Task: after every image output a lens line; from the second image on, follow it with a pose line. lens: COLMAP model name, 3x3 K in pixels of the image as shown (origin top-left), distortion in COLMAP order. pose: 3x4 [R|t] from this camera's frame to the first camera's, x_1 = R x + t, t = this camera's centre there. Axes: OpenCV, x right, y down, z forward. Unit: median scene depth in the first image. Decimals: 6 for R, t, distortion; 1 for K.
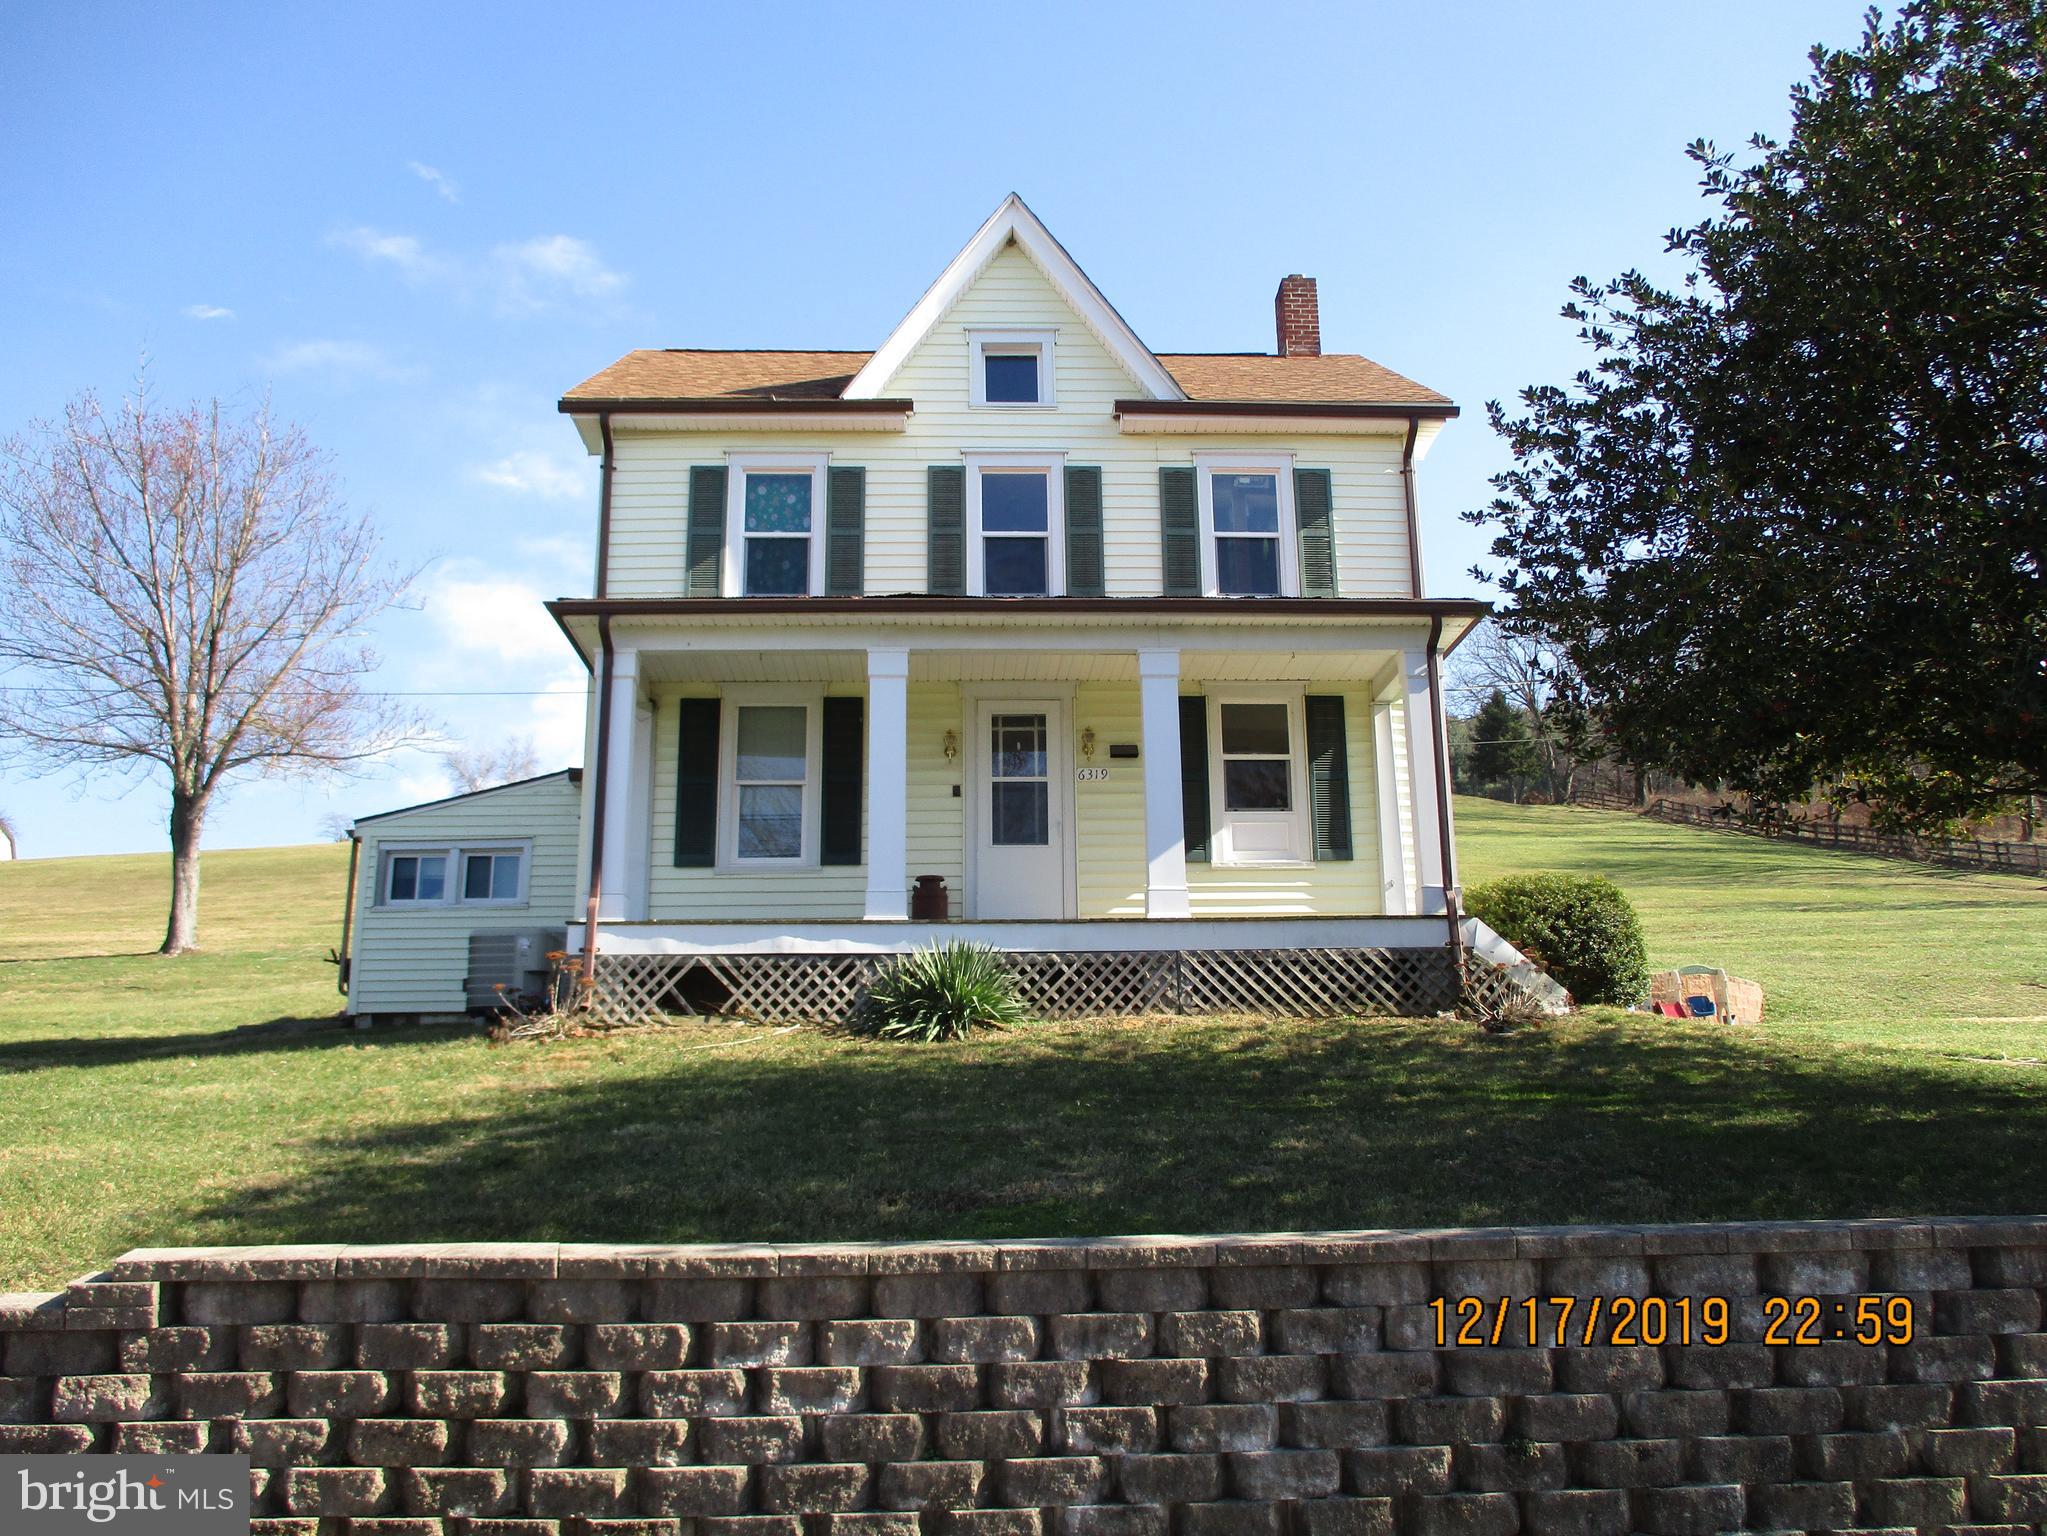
lens RADIAL K [[1697.0, 0, 1040.2], [0, 1697.0, 763.6], [0, 0, 1]] dist [-0.032338, 0.012081]
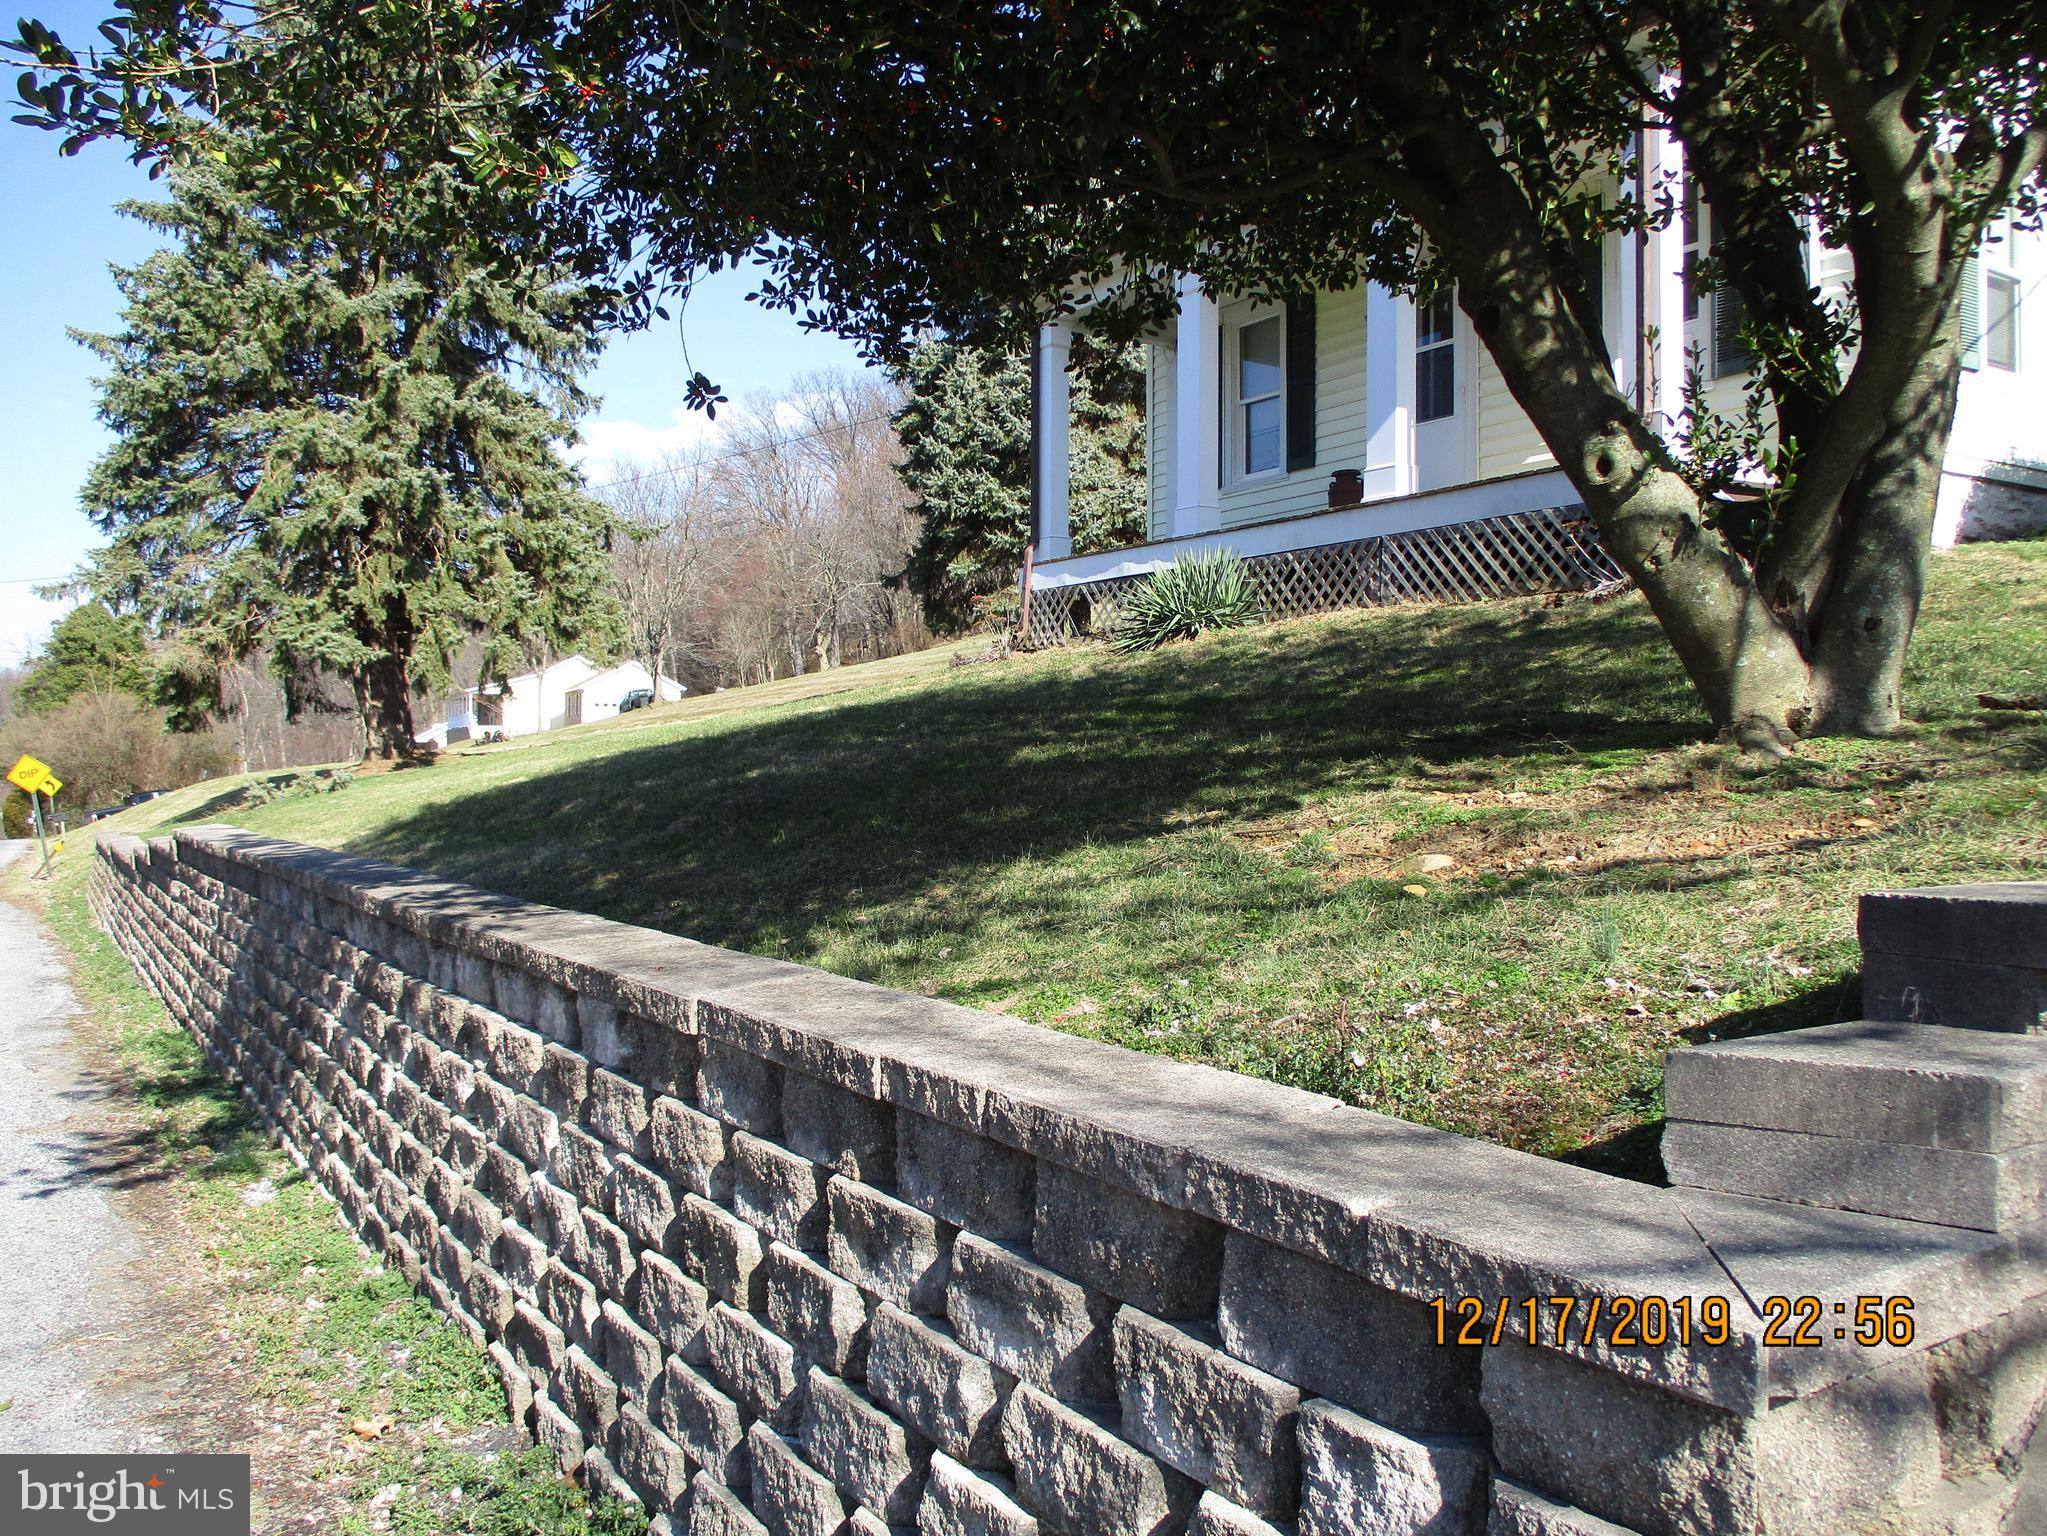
lens RADIAL K [[1697.0, 0, 1040.2], [0, 1697.0, 763.6], [0, 0, 1]] dist [-0.032338, 0.012081]
pose [[0.498157, 0.017942, -0.866901, 0.775492], [0.208773, 0.967891, 0.140002, 0.064004], [0.841578, -0.250729, 0.478416, 0.390604]]
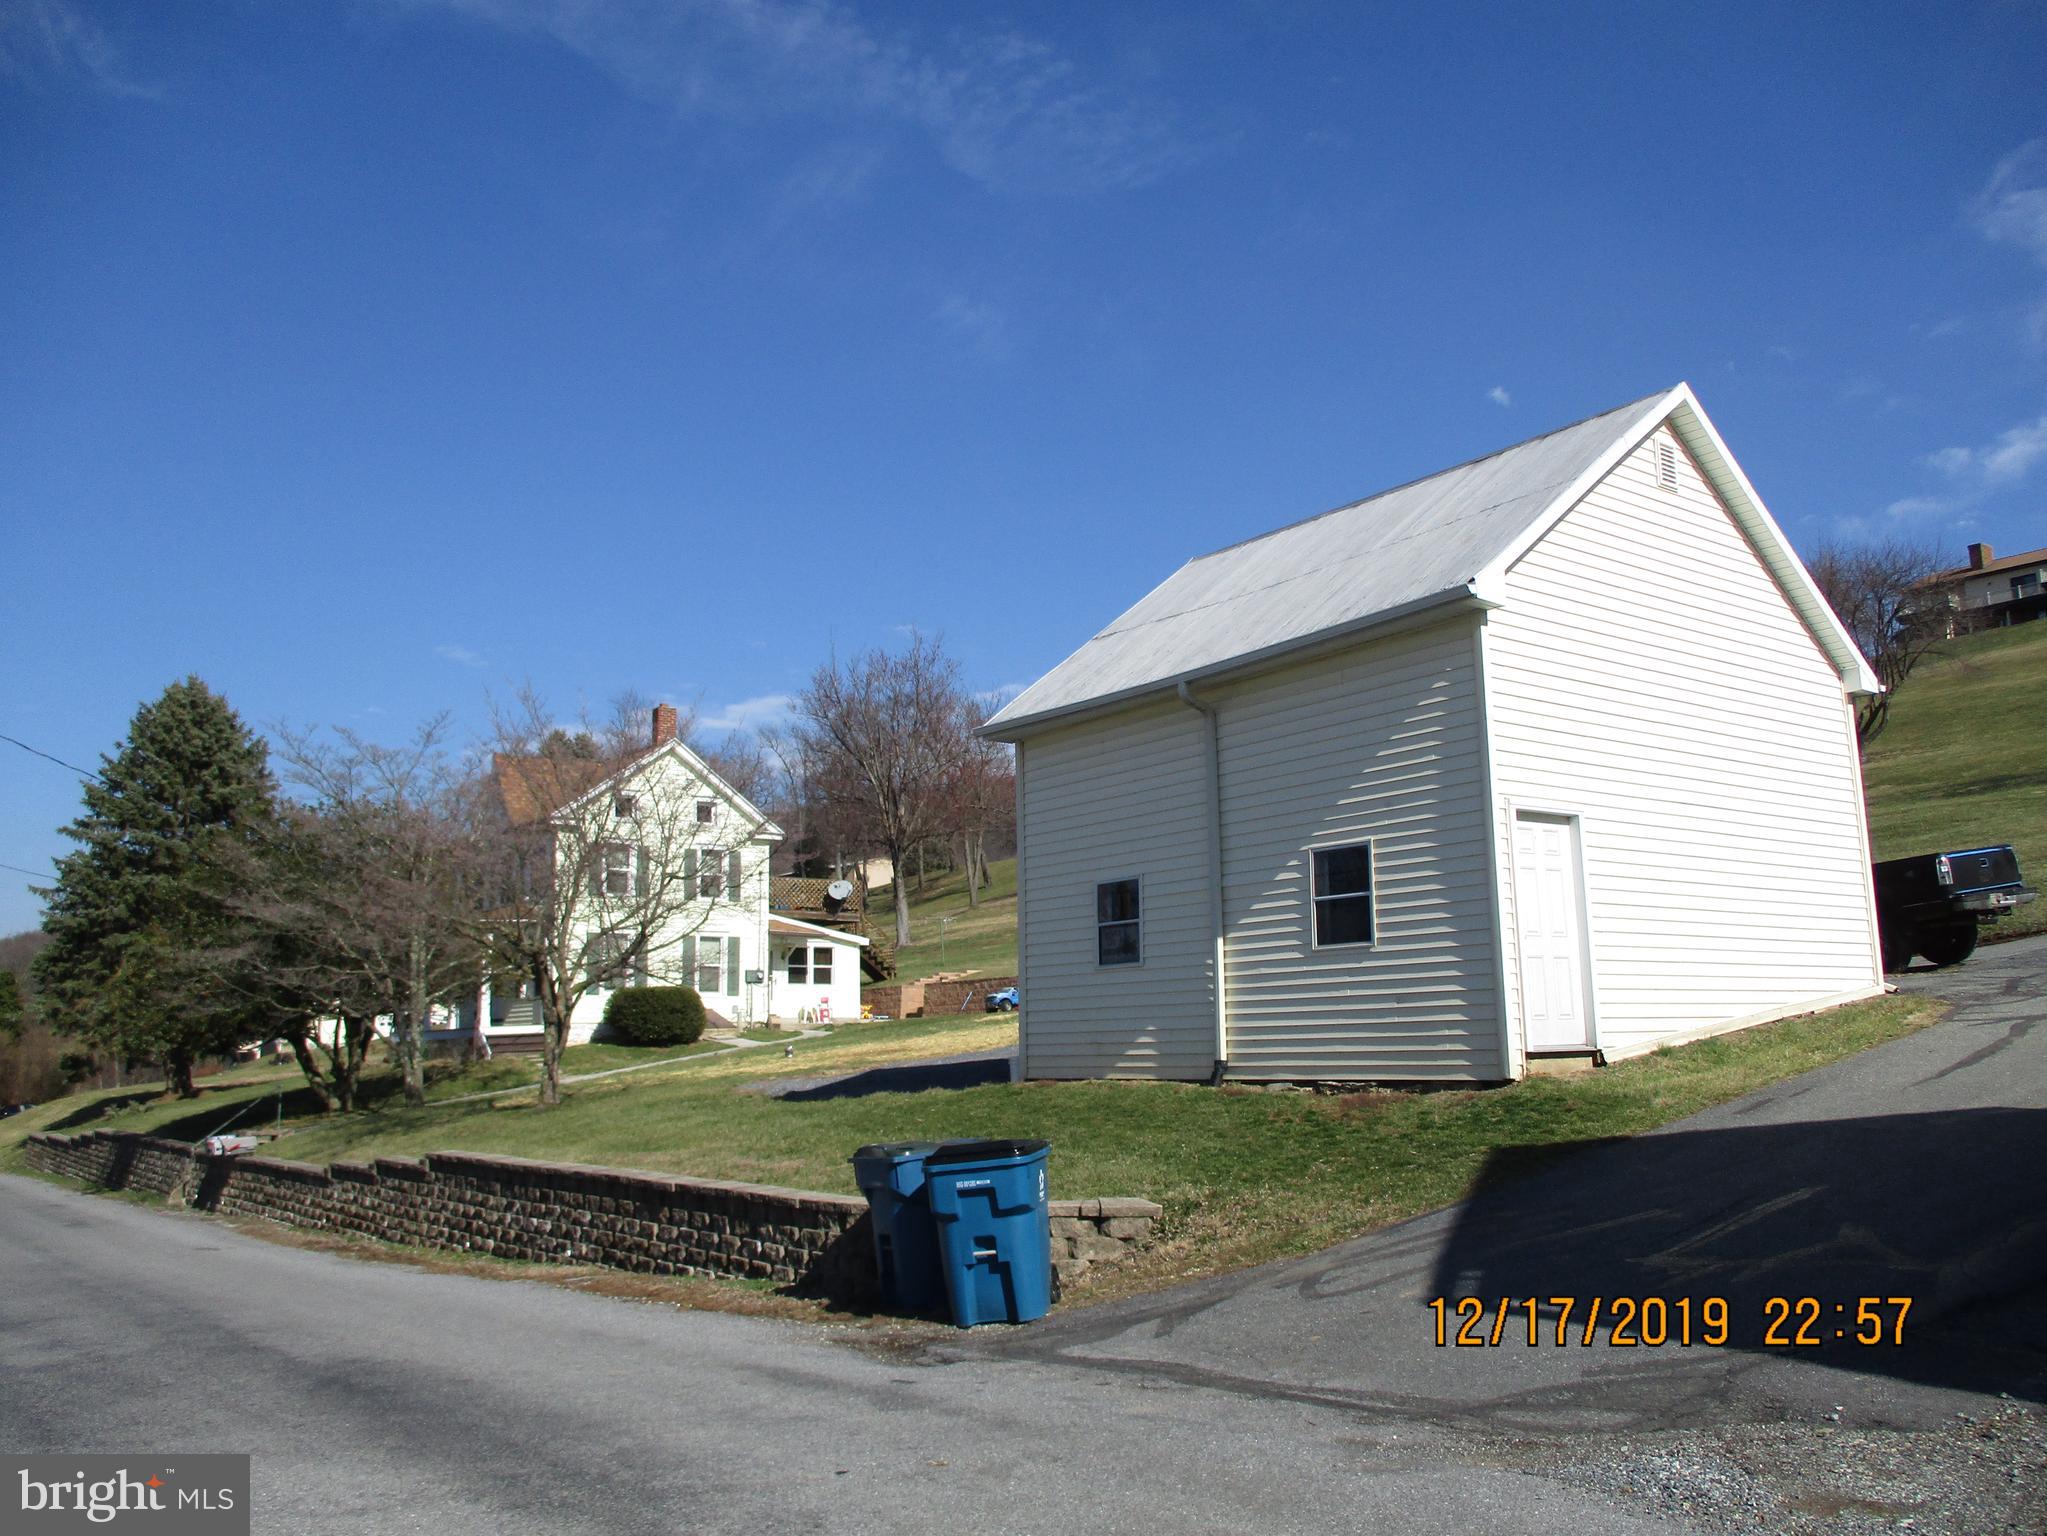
lens RADIAL K [[1690.9, 0, 1044.5], [0, 1690.9, 758.5], [0, 0, 1]] dist [-0.034240, -0.006205]
pose [[0.567574, -0.132850, -0.812533, 3.434886], [0.218300, 0.975856, -0.007065, -0.141550], [0.793854, -0.173366, 0.582872, 0.131254]]
